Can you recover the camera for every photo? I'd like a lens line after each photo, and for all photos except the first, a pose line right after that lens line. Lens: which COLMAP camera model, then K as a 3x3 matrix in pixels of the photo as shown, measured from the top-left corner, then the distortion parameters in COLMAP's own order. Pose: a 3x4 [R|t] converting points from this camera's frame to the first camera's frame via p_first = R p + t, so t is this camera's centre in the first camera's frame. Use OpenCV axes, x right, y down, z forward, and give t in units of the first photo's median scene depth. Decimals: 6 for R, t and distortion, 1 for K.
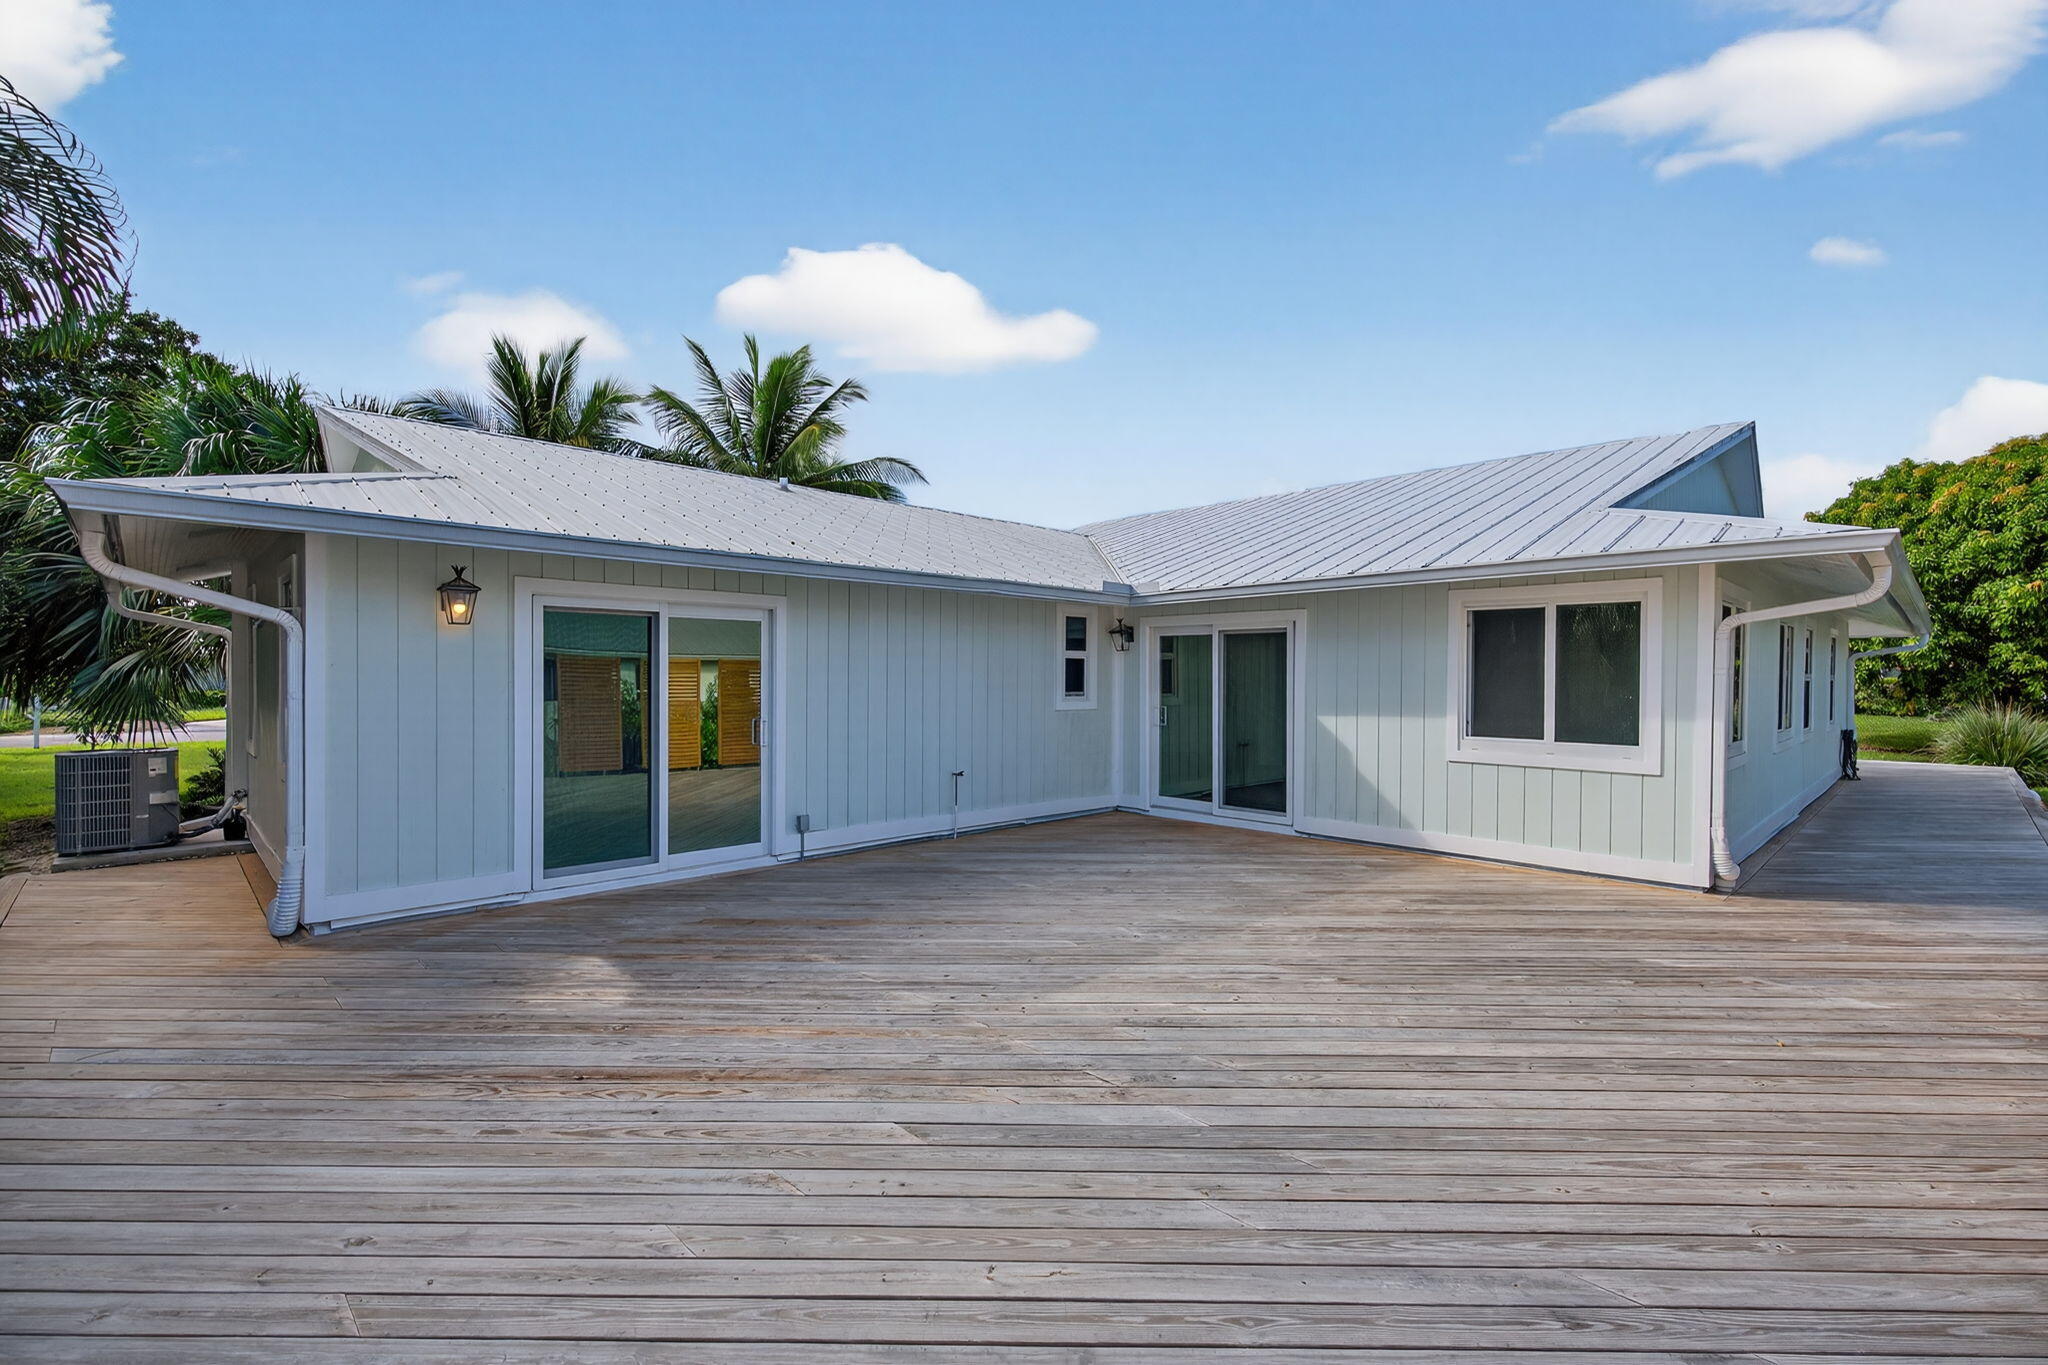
lens RADIAL K [[917.8, 0, 1029.5], [0, 917.8, 677.4], [0, 0, 1]] dist [0.001681, 0.000030]
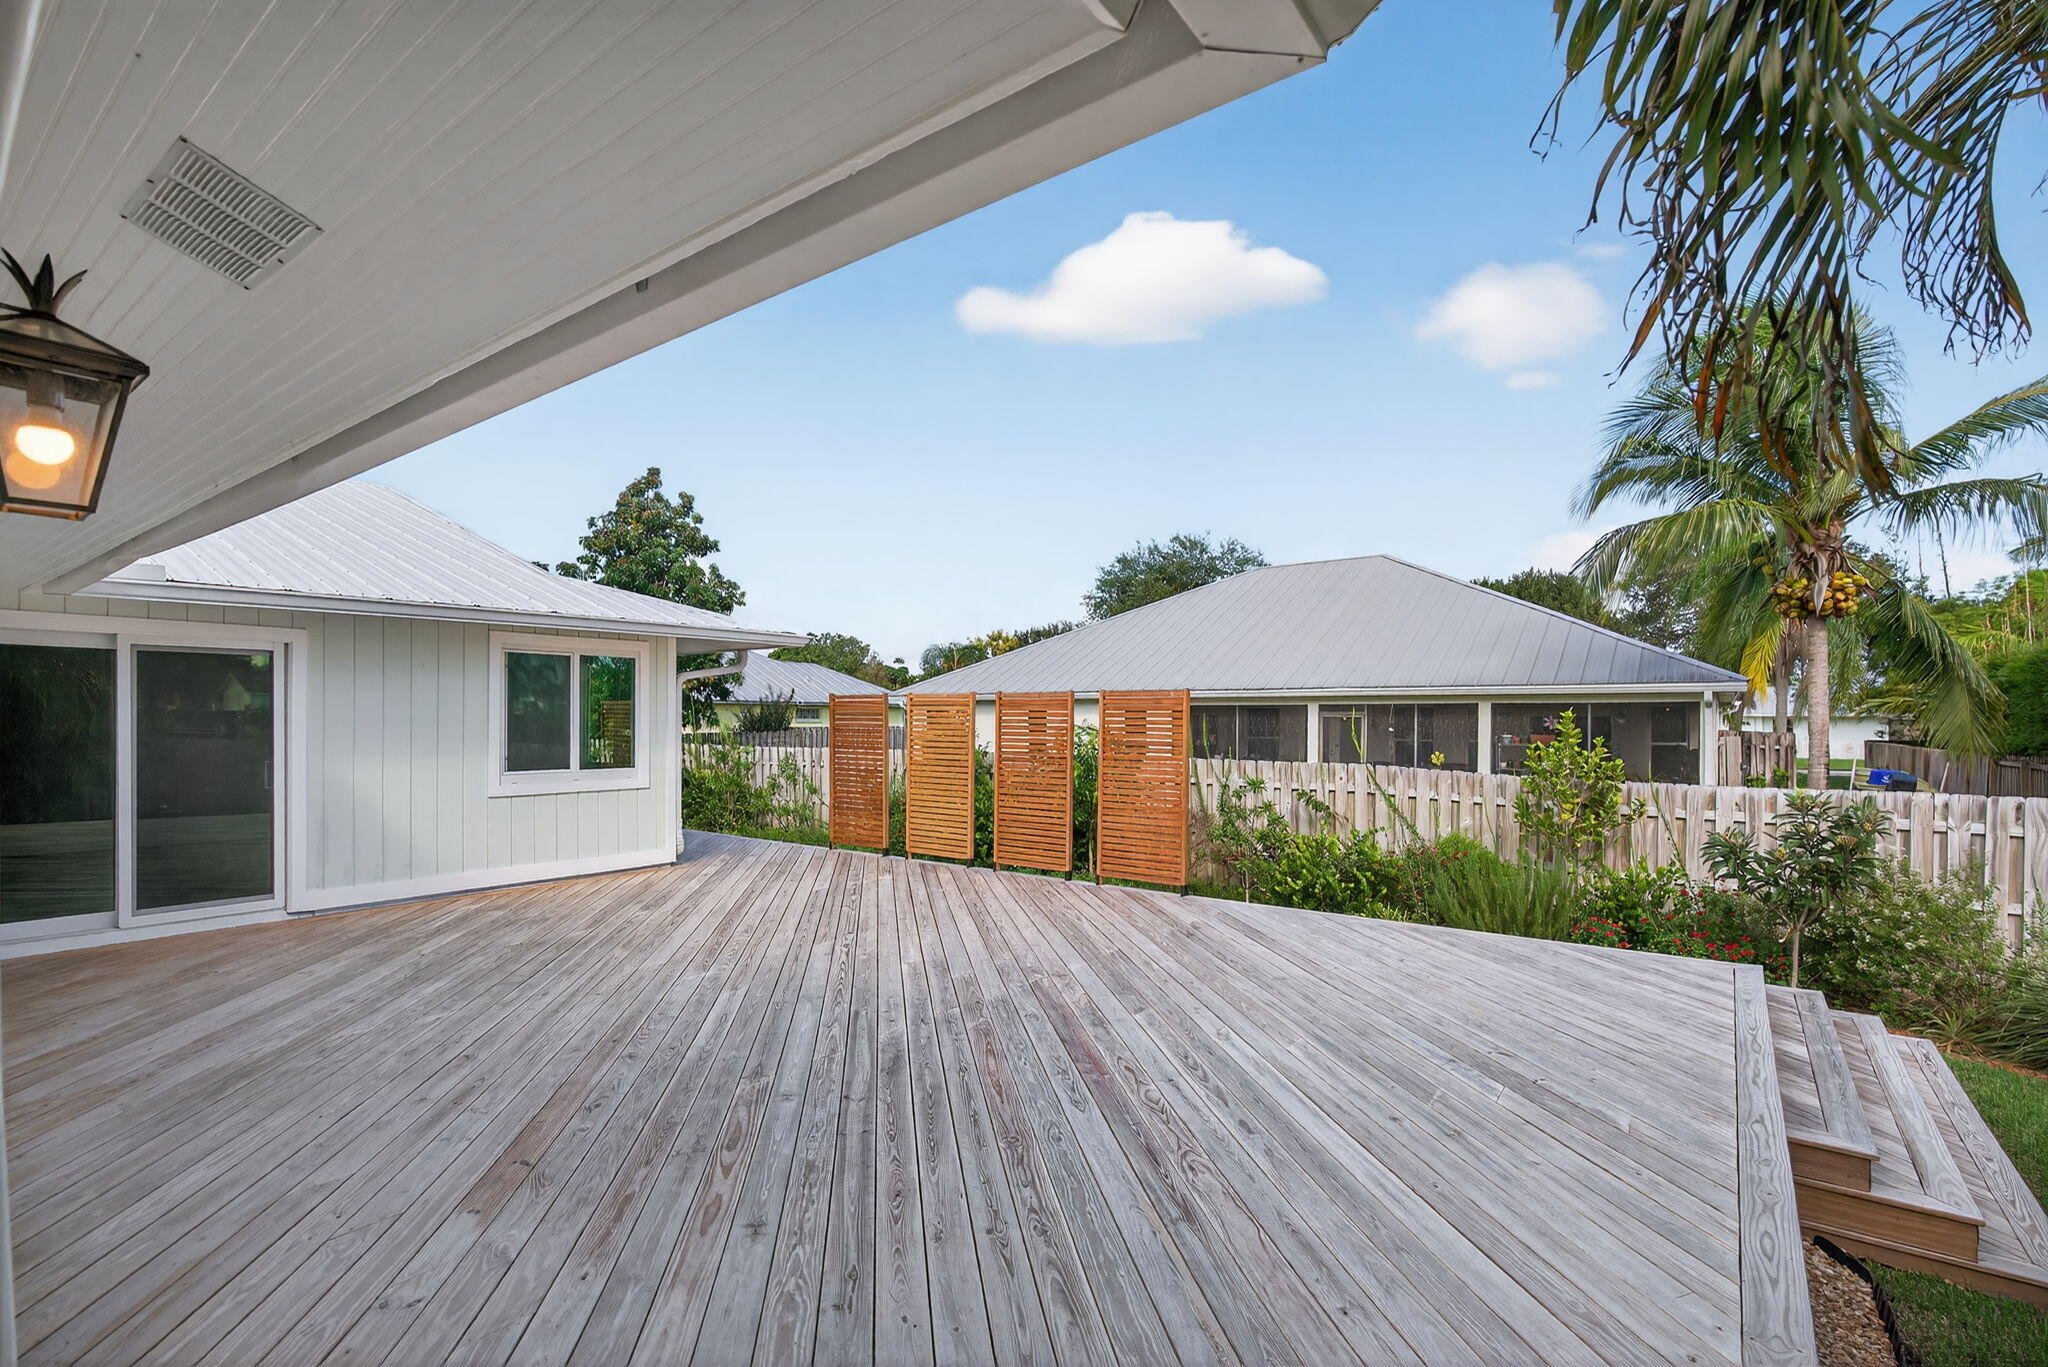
lens RADIAL K [[933.6, 0, 1019.7], [0, 933.6, 722.7], [0, 0, 1]] dist [-0.001409, -0.000138]
pose [[-0.158816, -0.007400, 0.987280, -0.839096], [-0.003217, 0.999970, 0.006978, -0.002290], [-0.987303, -0.002068, -0.158836, 0.738105]]
